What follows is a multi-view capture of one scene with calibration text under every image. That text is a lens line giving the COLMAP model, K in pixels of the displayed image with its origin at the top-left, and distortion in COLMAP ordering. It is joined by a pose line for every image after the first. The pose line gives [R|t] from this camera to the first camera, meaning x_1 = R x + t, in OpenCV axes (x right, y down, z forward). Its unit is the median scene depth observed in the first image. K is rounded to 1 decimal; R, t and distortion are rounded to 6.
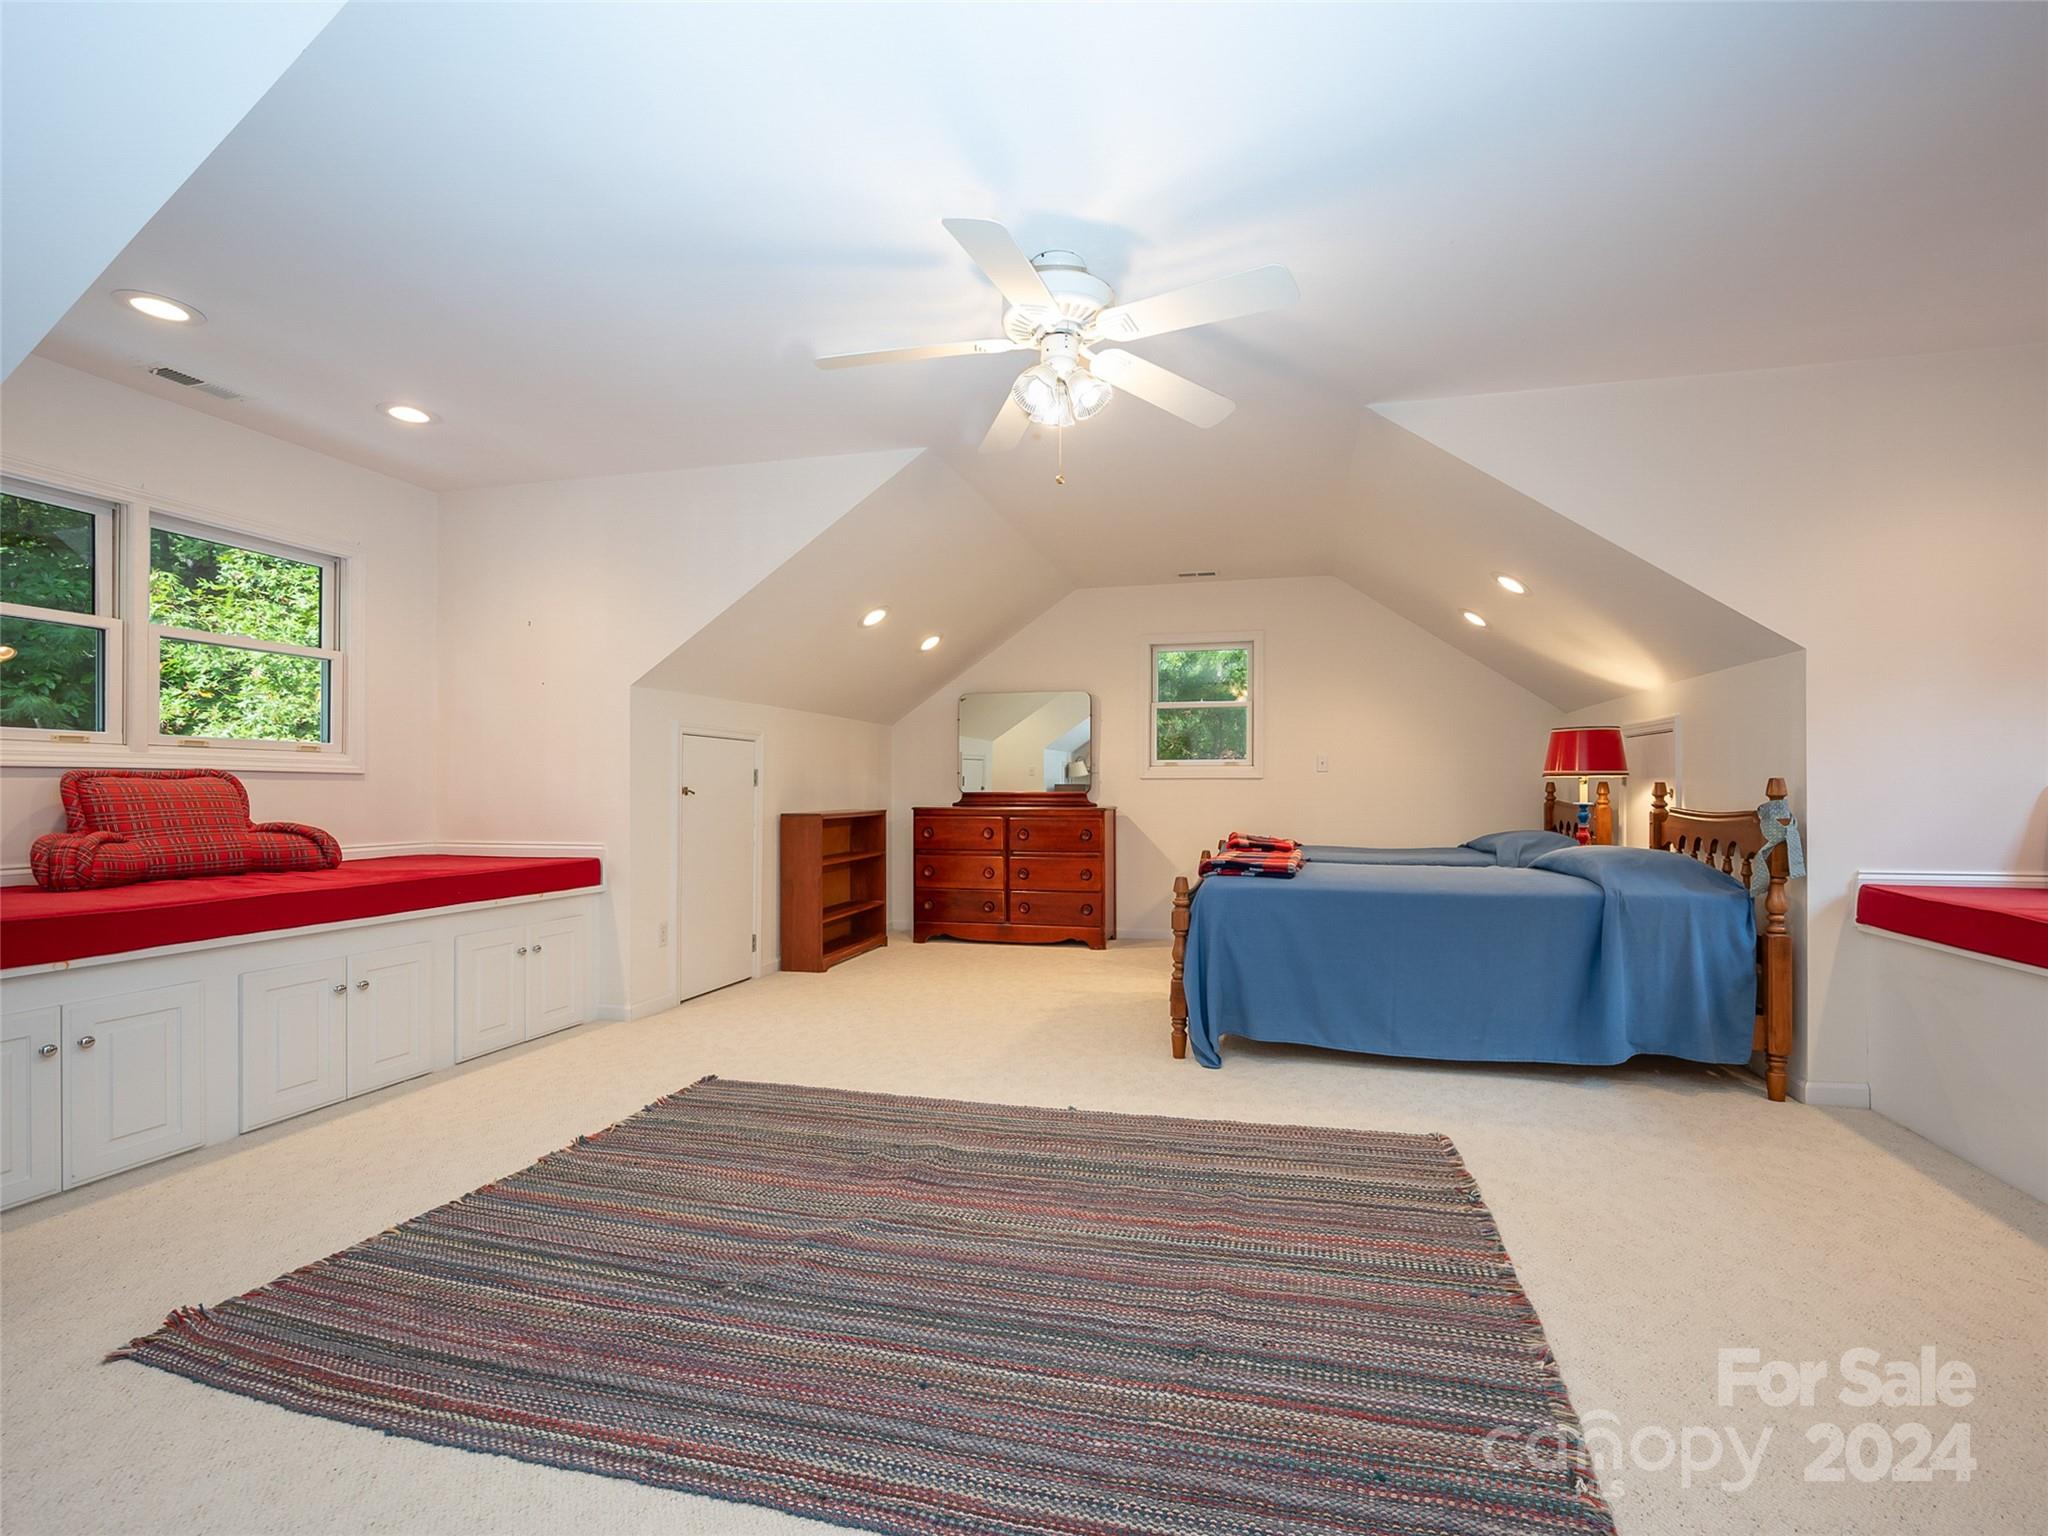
lens RADIAL K [[898.3, 0, 1027.8], [0, 898.3, 780.3], [0, 0, 1]] dist [0.000258, 0.000038]
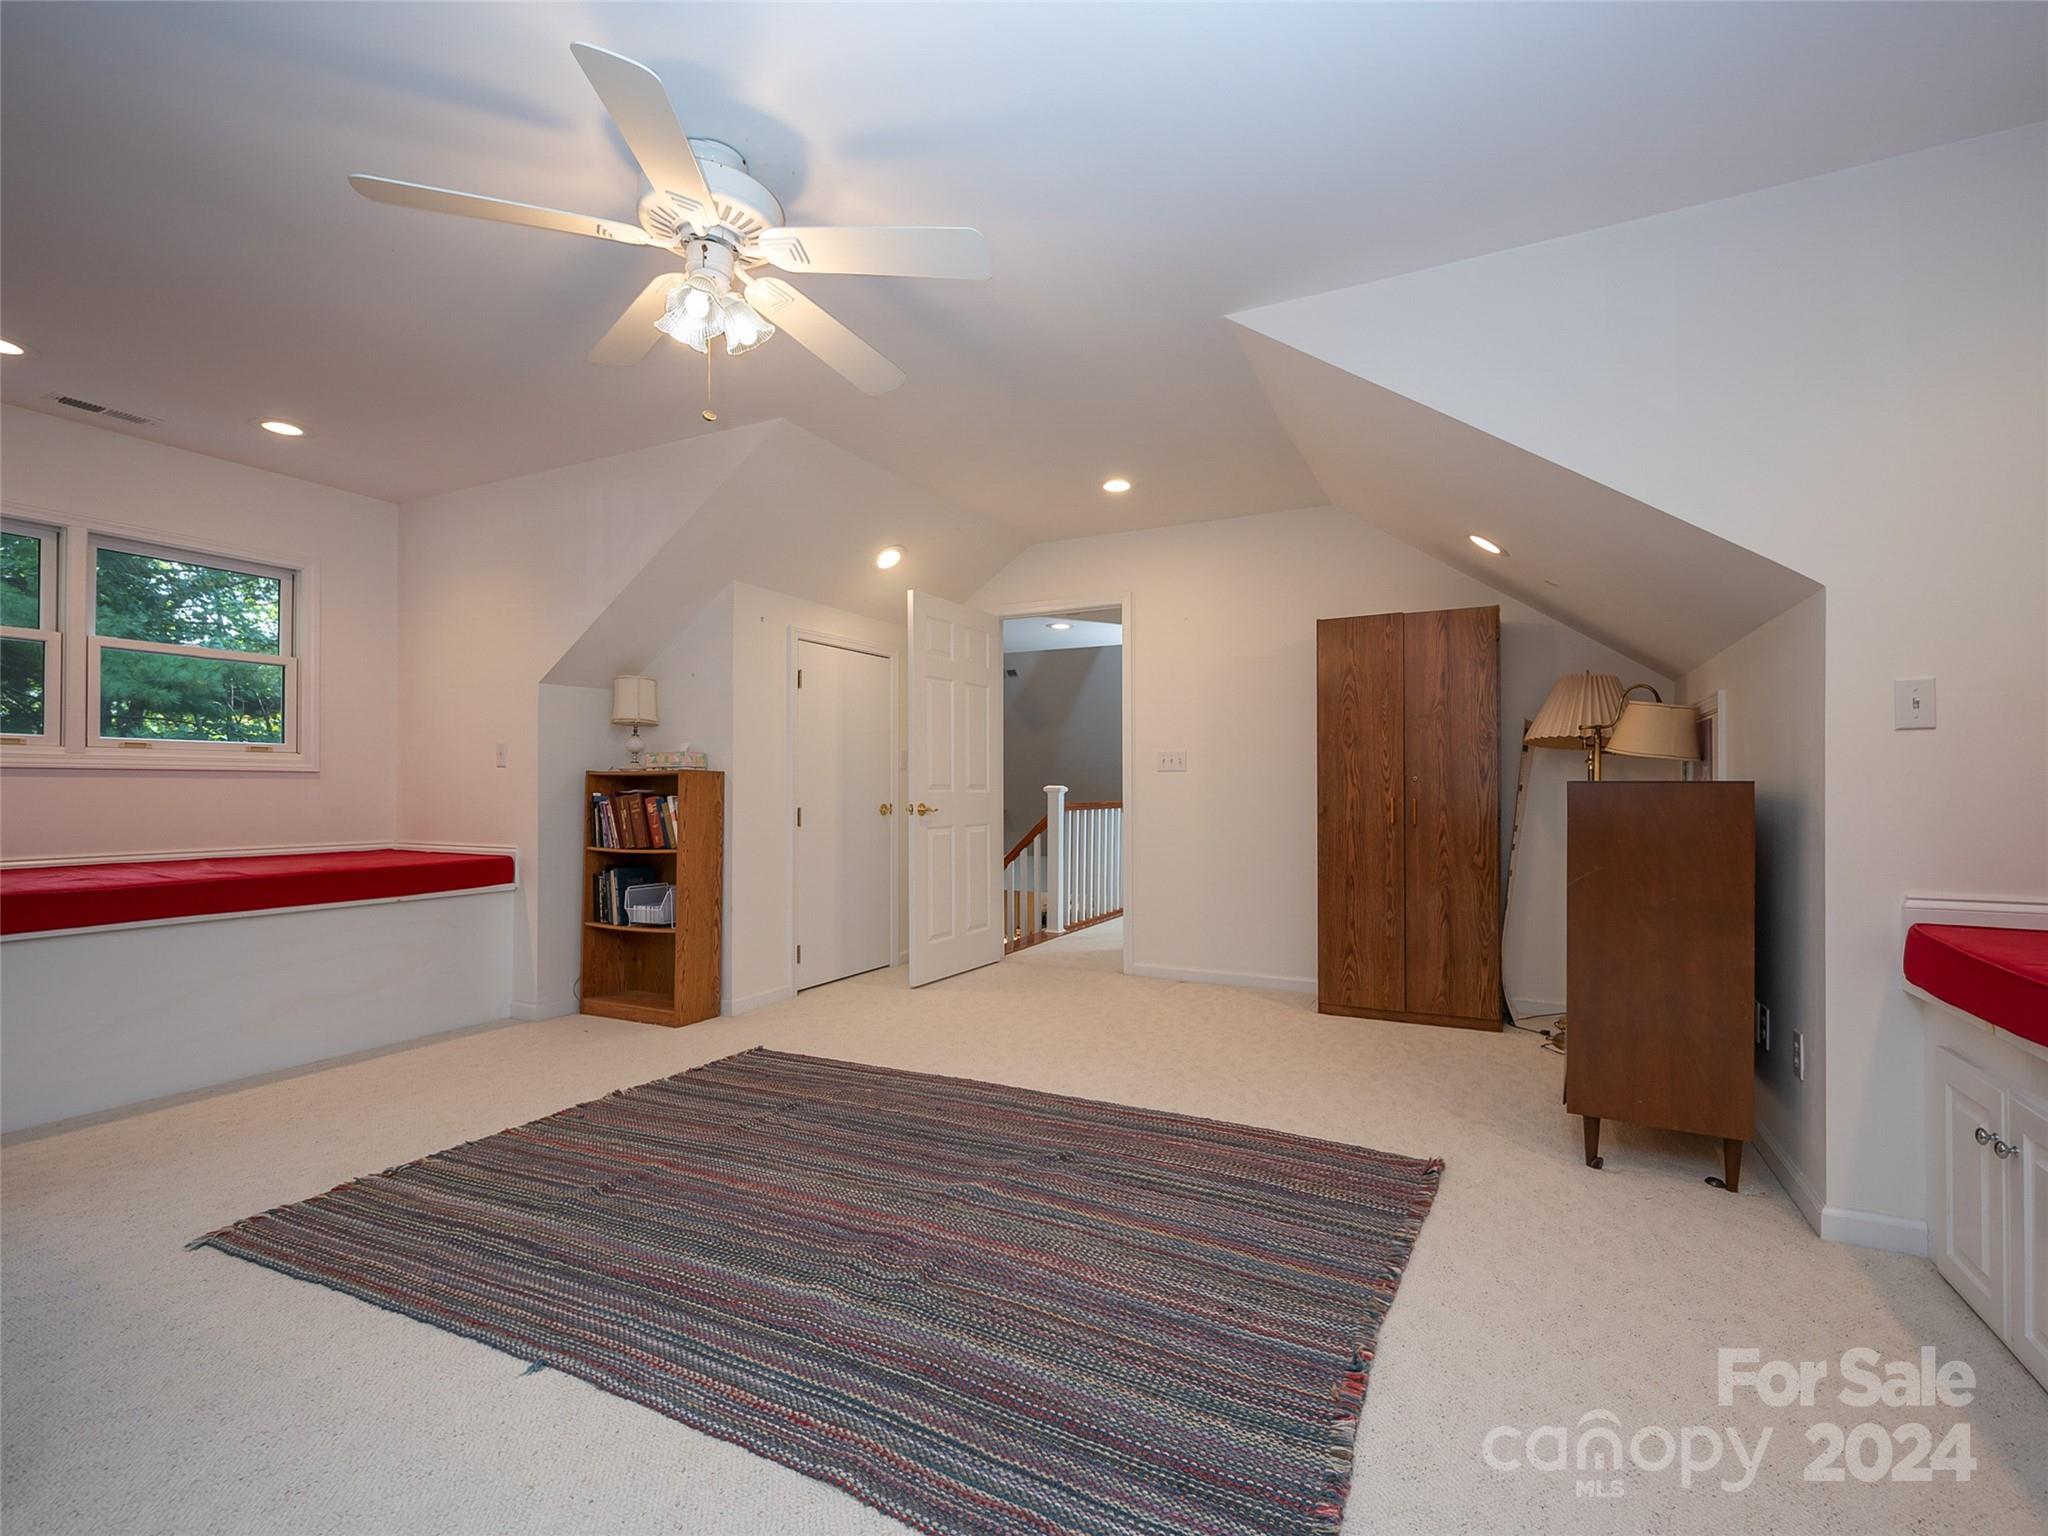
lens RADIAL K [[898.3, 0, 1023.0], [0, 898.3, 778.6], [0, 0, 1]] dist [0.000258, 0.000038]
pose [[-0.977226, 0.005168, 0.212138, -0.508540], [0.000648, 0.999771, -0.021372, 0.019654], [-0.212200, -0.020748, -0.977006, 2.072767]]
